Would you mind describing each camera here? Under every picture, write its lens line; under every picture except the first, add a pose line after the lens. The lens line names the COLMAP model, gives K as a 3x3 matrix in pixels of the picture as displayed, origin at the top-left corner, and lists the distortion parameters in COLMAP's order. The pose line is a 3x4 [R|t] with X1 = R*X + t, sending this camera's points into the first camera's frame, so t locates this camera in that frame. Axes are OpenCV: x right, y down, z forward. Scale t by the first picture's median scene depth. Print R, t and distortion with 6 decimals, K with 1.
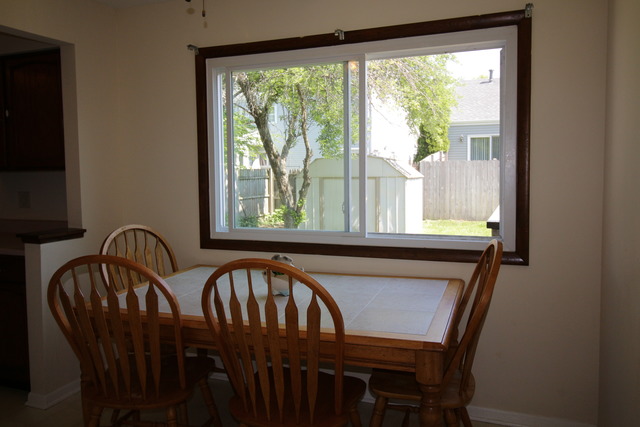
lens RADIAL K [[504.5, 0, 320.1], [0, 504.5, 200.8], [0, 0, 1]] dist [0.010422, 0.002198]
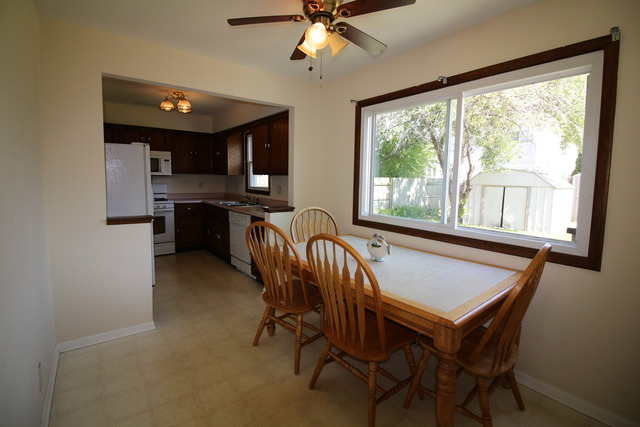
lens RADIAL K [[297.2, 0, 322.1], [0, 297.2, 203.5], [0, 0, 1]] dist [-0.005735, -0.001033]
pose [[0.859682, 0.069823, -0.506036, 0.169803], [-0.057359, 0.997544, 0.040196, -0.007166], [0.507600, -0.005530, 0.861575, 0.120438]]
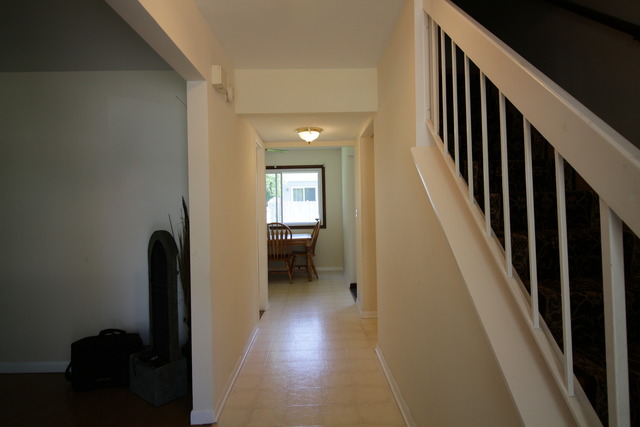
lens RADIAL K [[371.9, 0, 320.5], [0, 371.9, 197.9], [0, 0, 1]] dist [0.000147, 0.000038]
pose [[0.928057, -0.003324, 0.372423, -0.586157], [0.037068, 0.995819, -0.083485, 0.111966], [-0.370589, 0.091284, 0.924300, -1.390202]]
